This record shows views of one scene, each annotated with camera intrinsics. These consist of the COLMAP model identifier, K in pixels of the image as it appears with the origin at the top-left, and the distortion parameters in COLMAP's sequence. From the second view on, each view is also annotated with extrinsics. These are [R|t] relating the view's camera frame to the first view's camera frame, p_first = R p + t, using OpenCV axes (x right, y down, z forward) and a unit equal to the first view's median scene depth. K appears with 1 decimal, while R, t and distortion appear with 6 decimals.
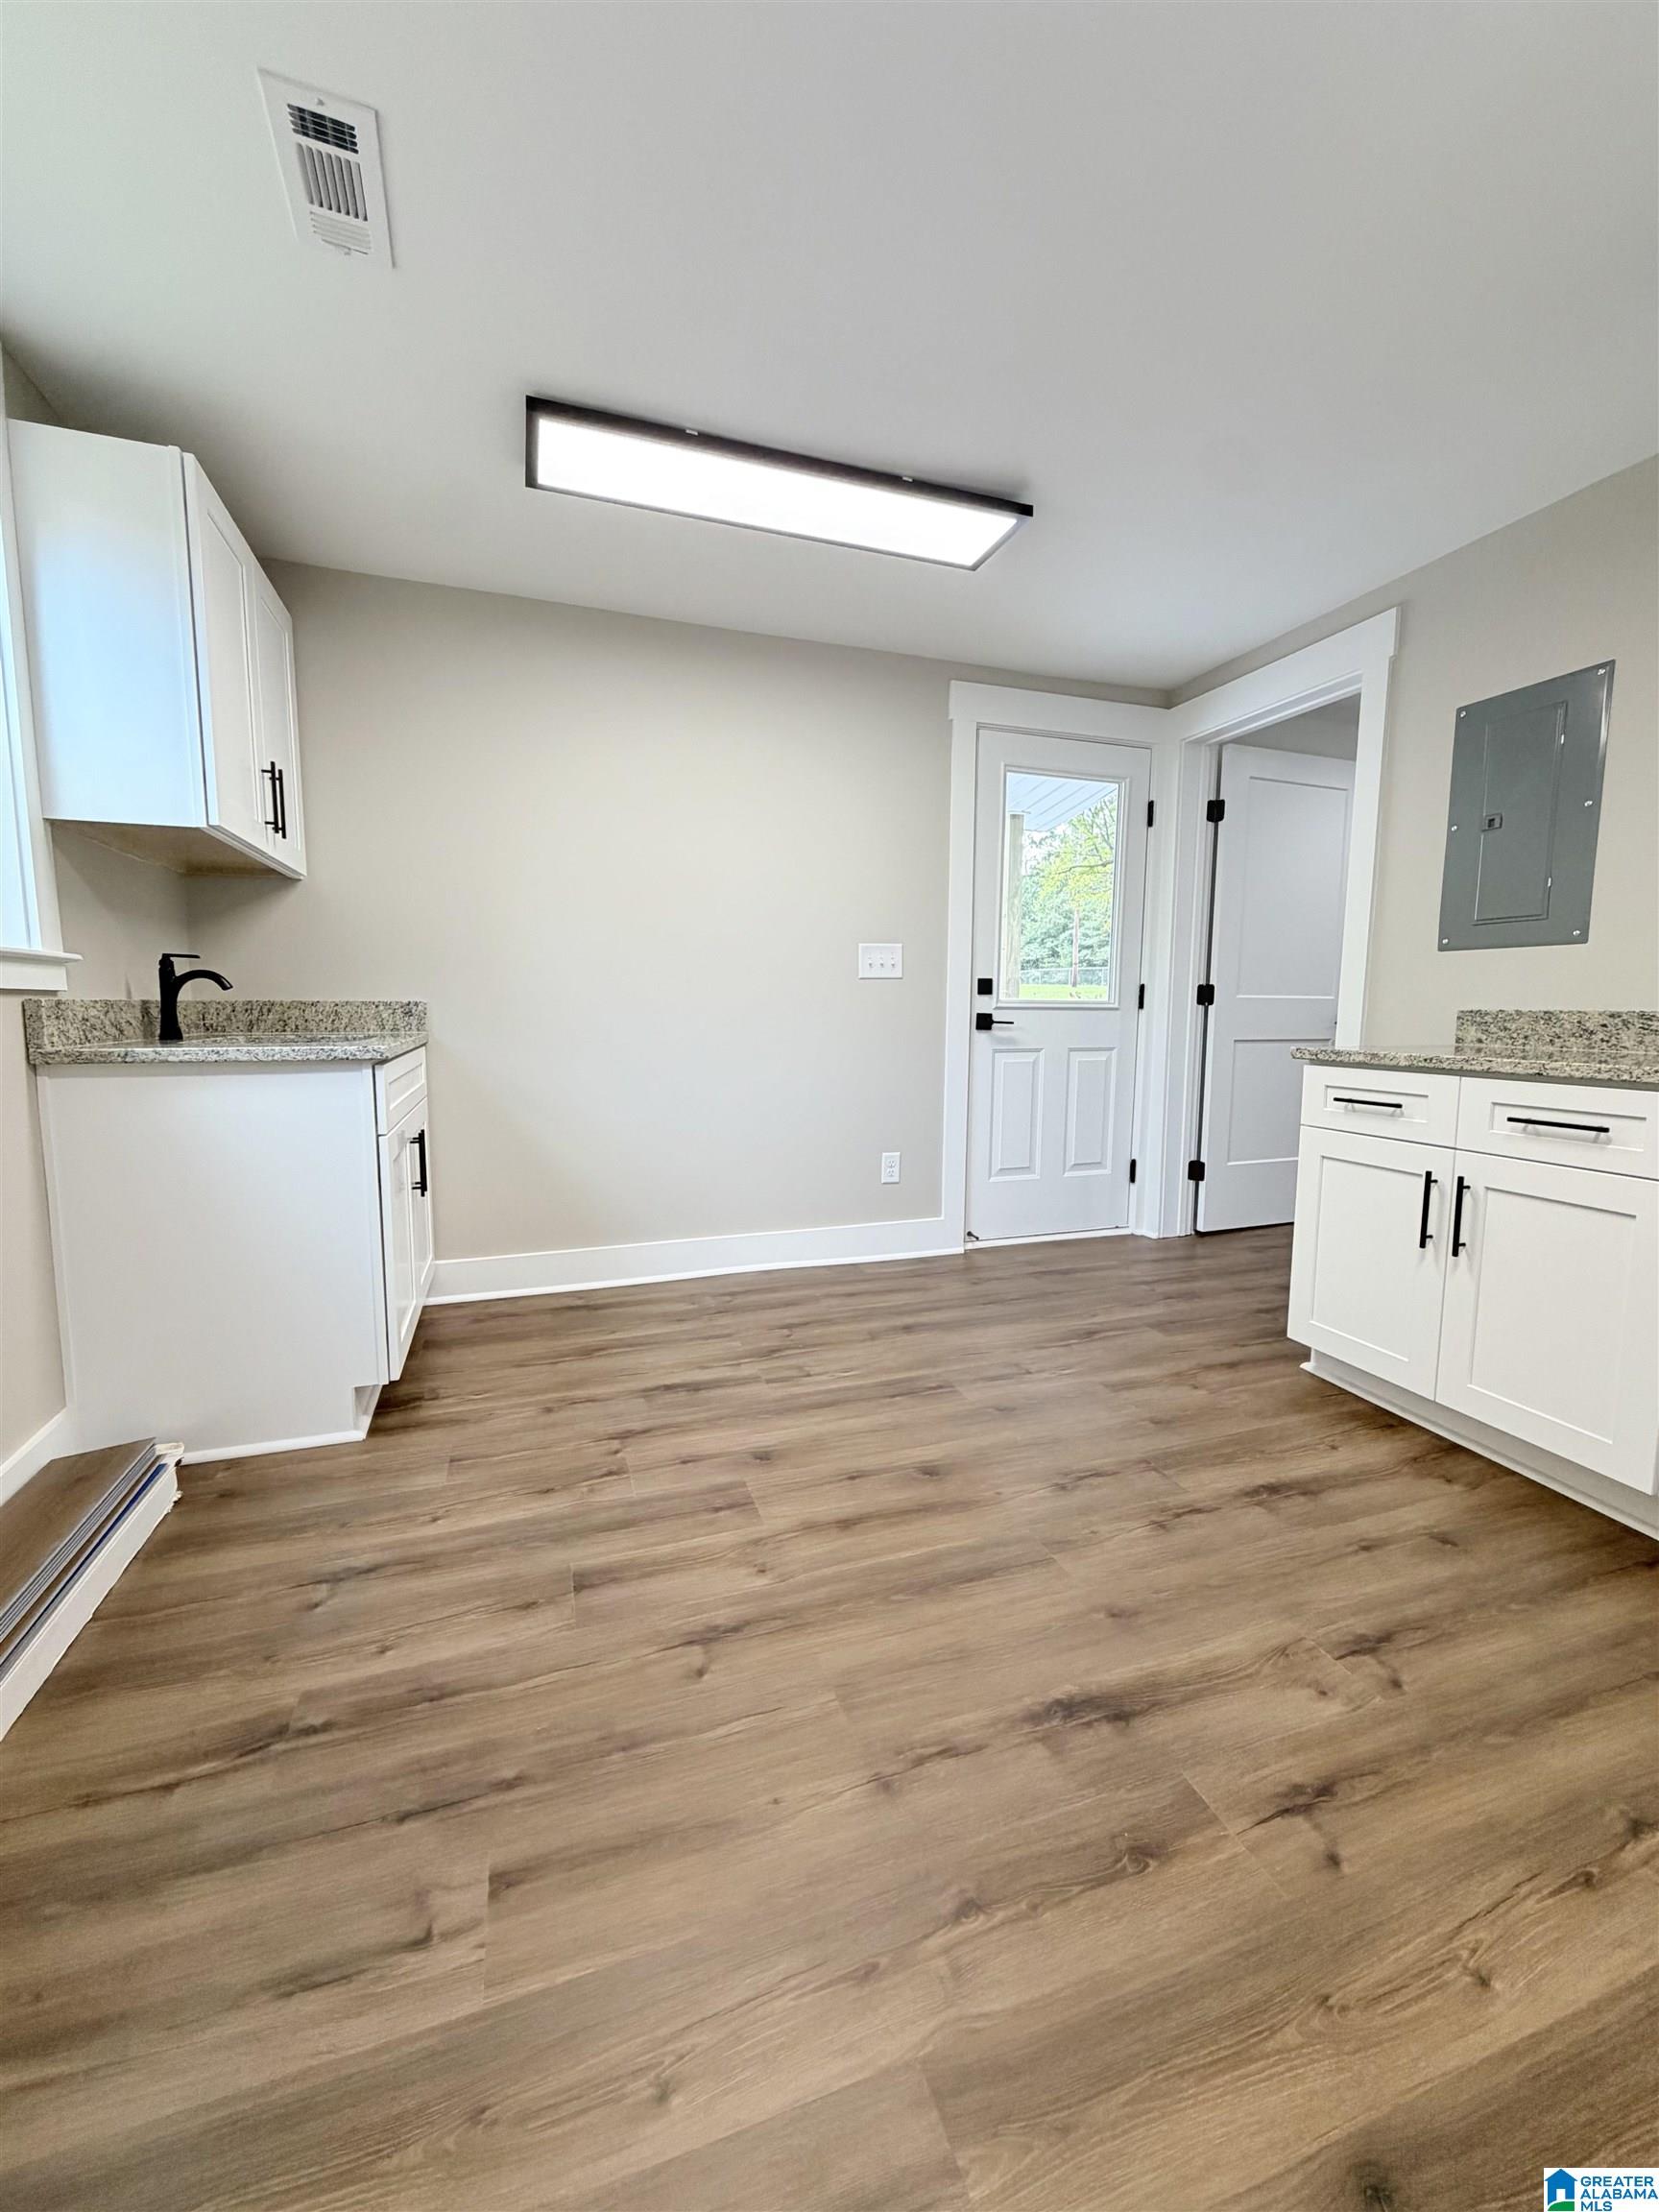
lens RADIAL K [[880.9, 0, 829.2], [0, 880.9, 1103.5], [0, 0, 1]] dist [-0.002158, 0.000751]
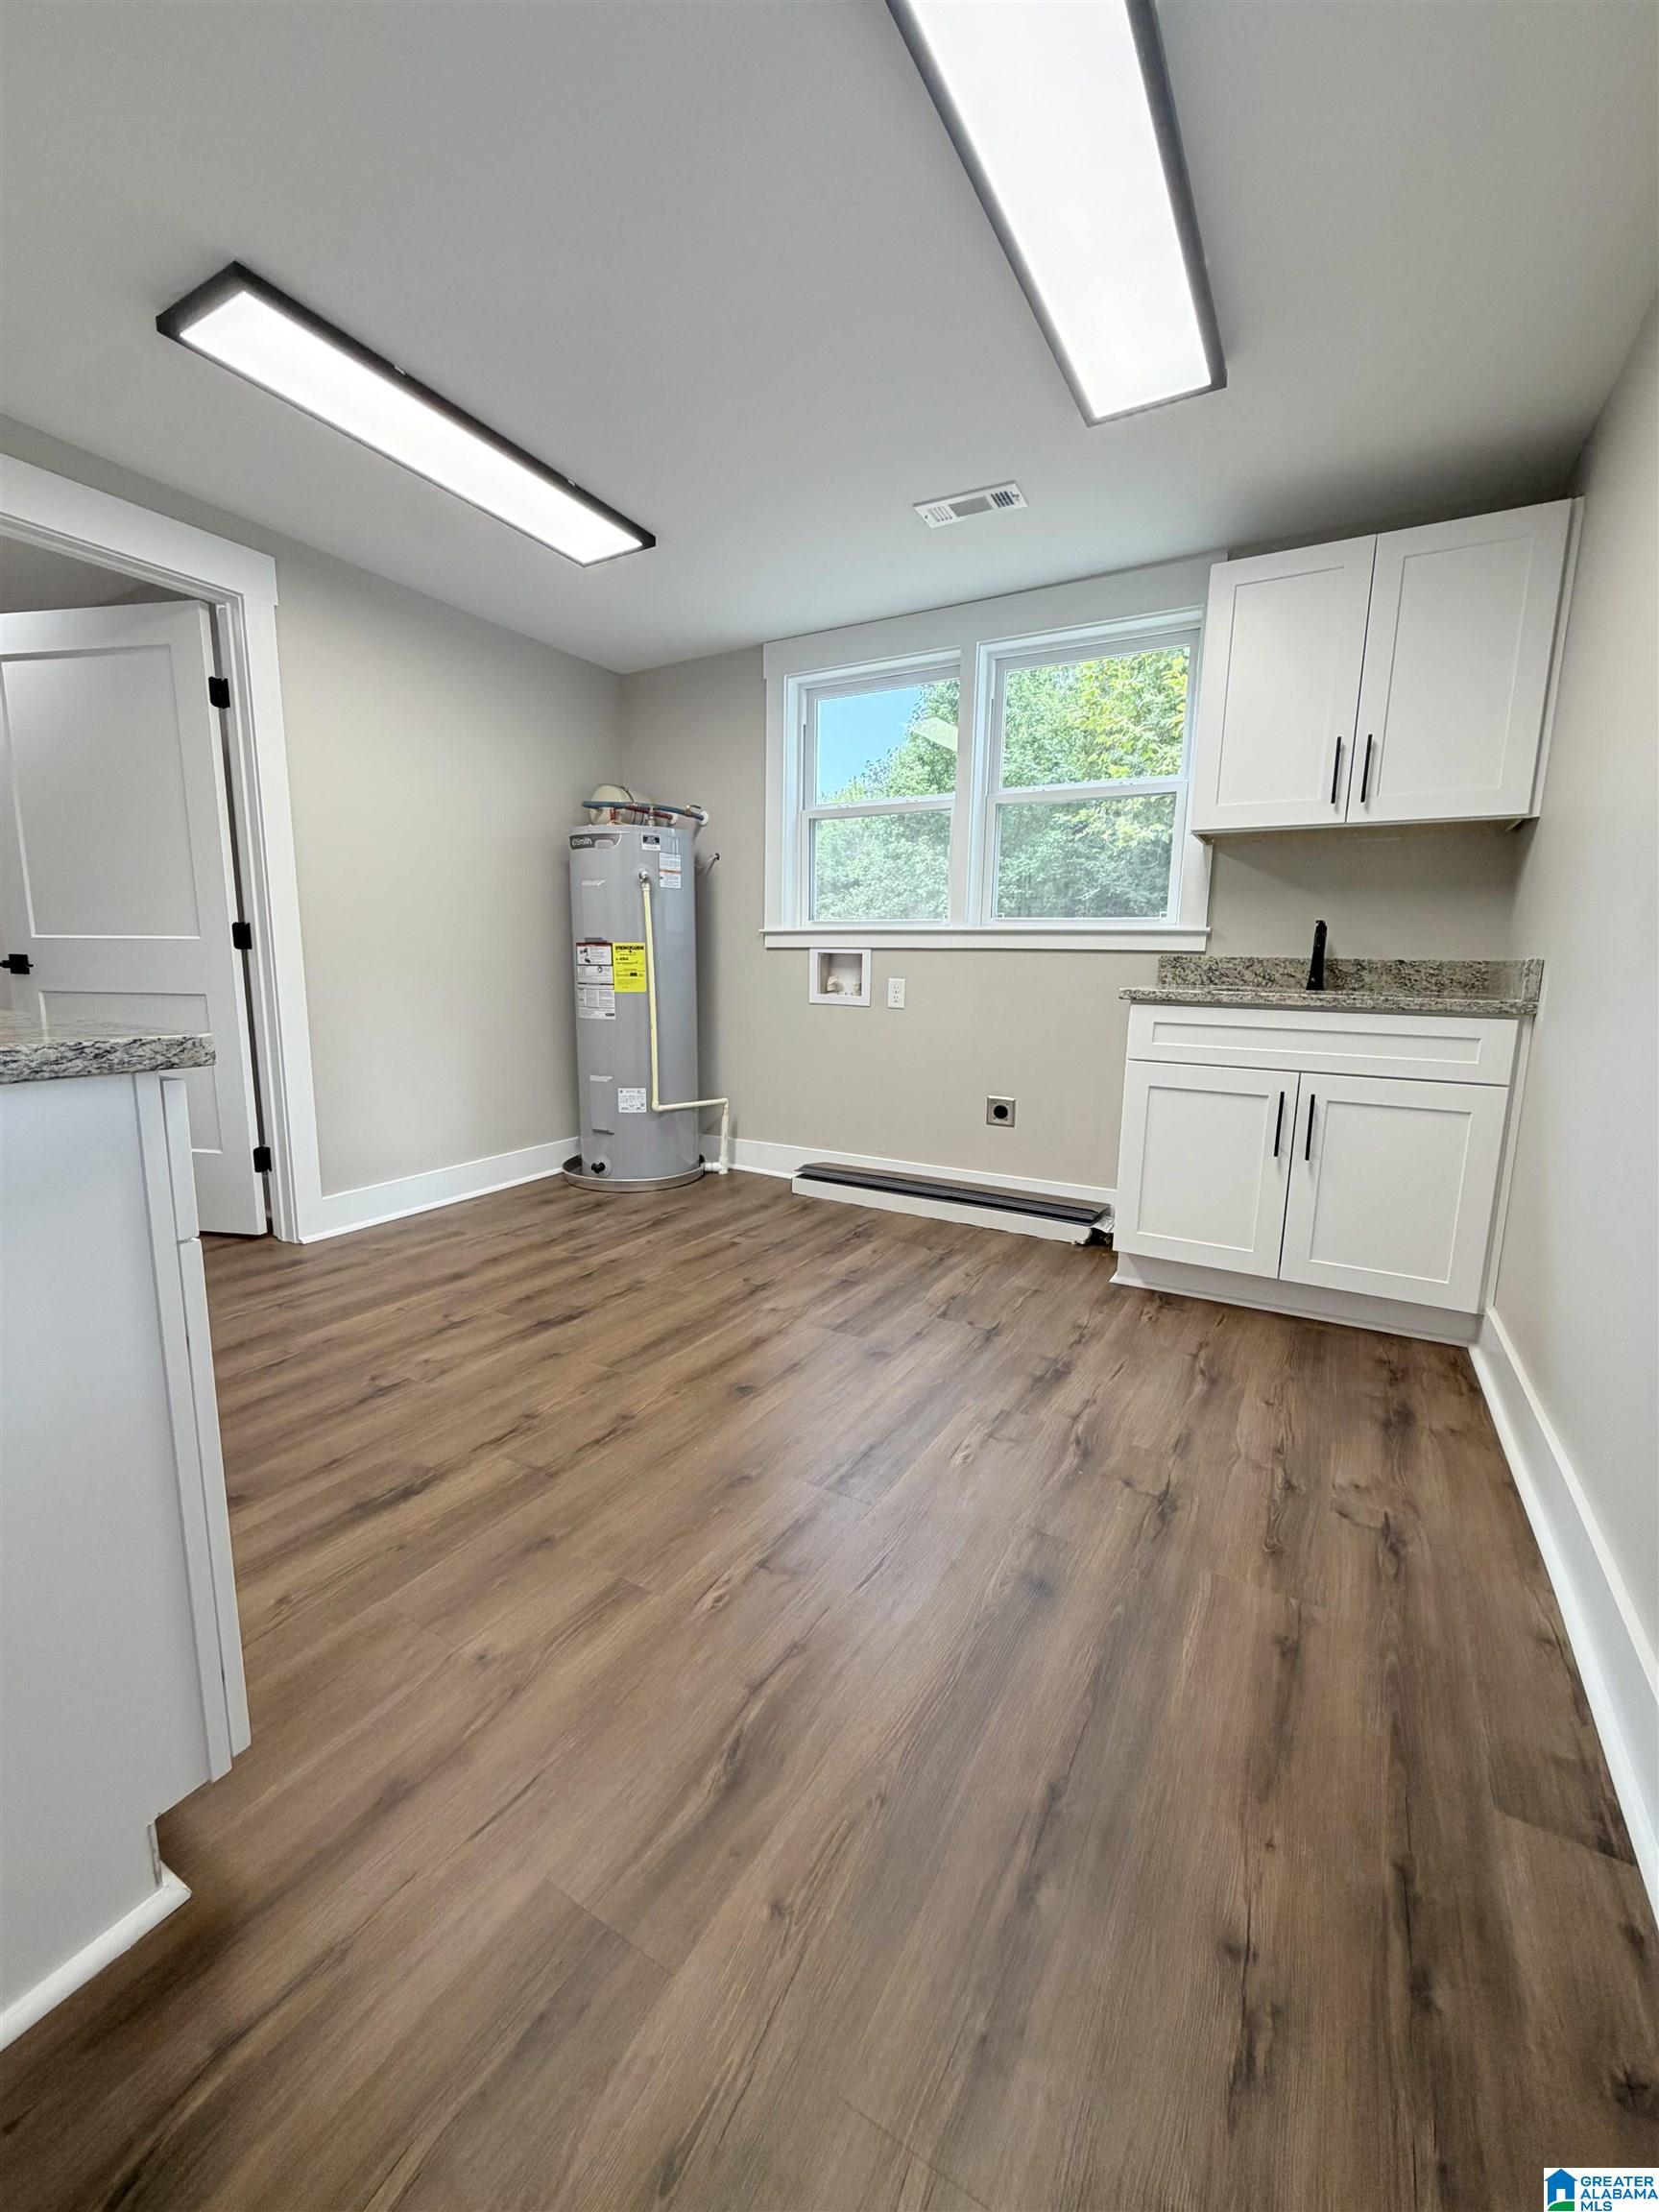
lens RADIAL K [[888.9, 0, 837.3], [0, 888.9, 1103.5], [0, 0, 1]] dist [0.000364, 0.000120]
pose [[-0.750559, 0.089693, -0.654687, 0.676244], [-0.094758, 0.965897, 0.240963, -0.177205], [0.653974, 0.242893, -0.716464, 1.692927]]
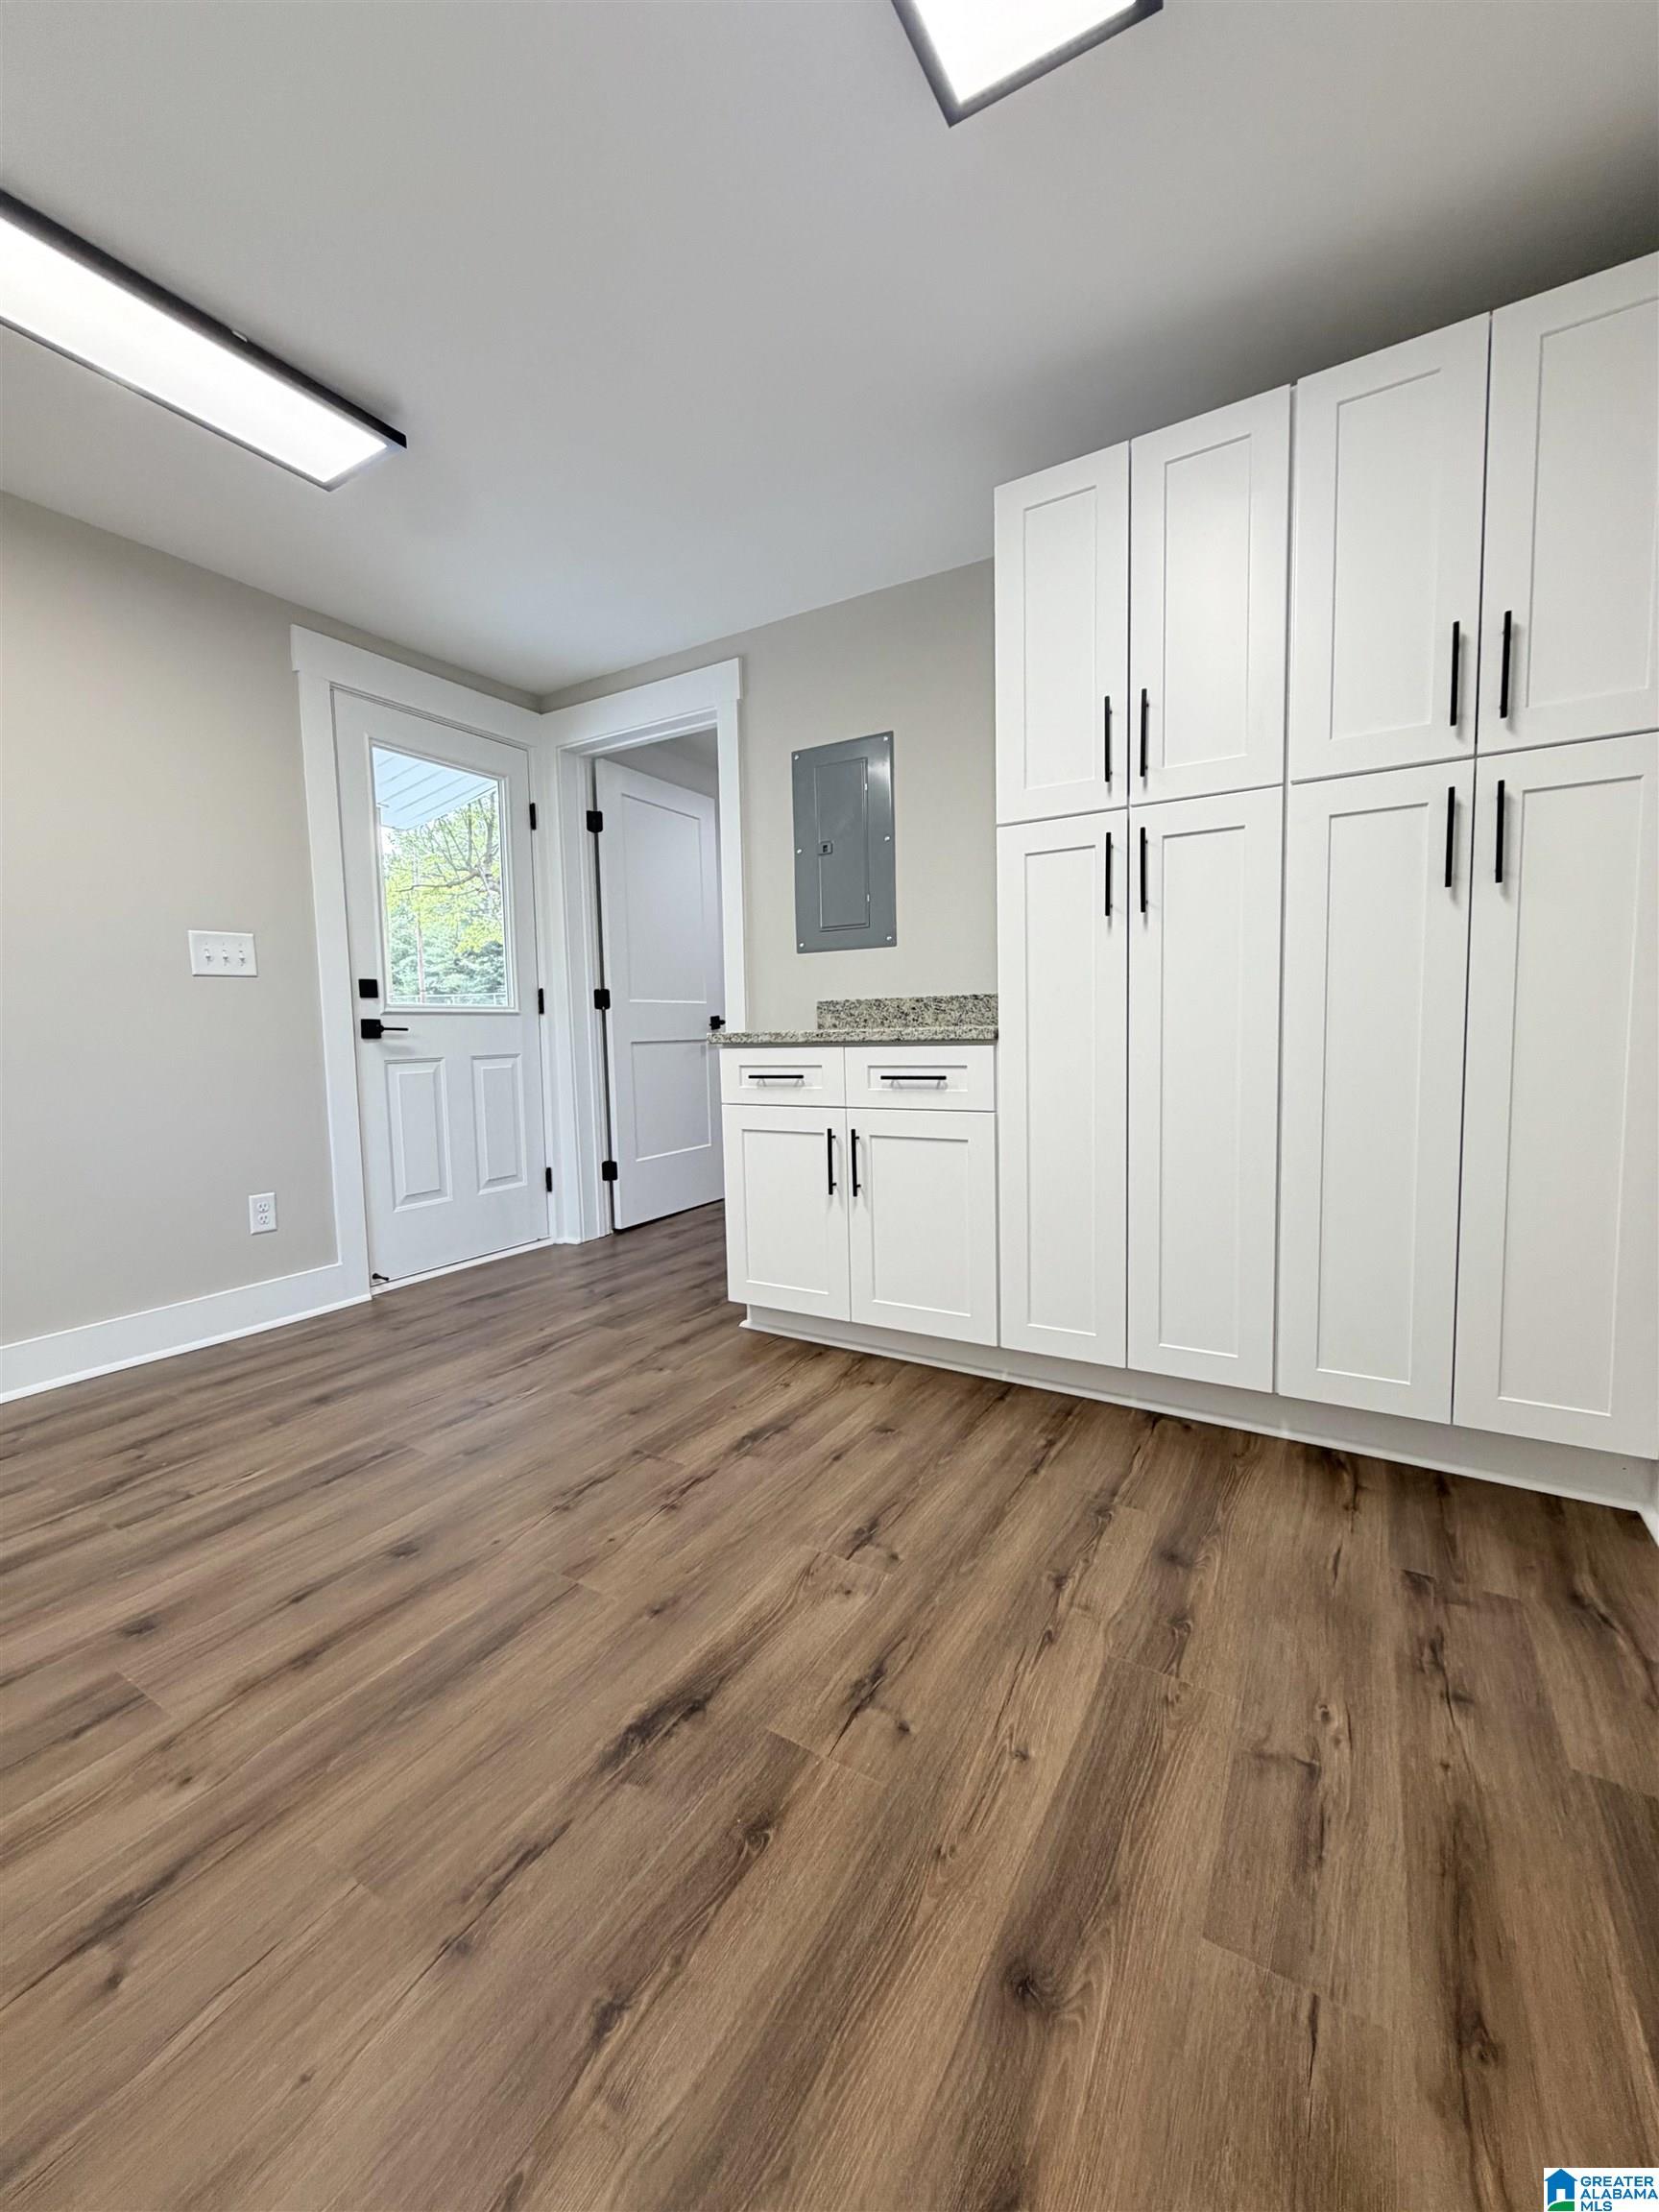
lens RADIAL K [[880.9, 0, 829.2], [0, 880.9, 1103.5], [0, 0, 1]] dist [-0.002158, 0.000751]
pose [[0.764217, -0.078623, 0.640149, -0.072233], [0.098821, 0.995096, 0.004244, 0.037729], [-0.637343, 0.060017, 0.768239, 0.089540]]
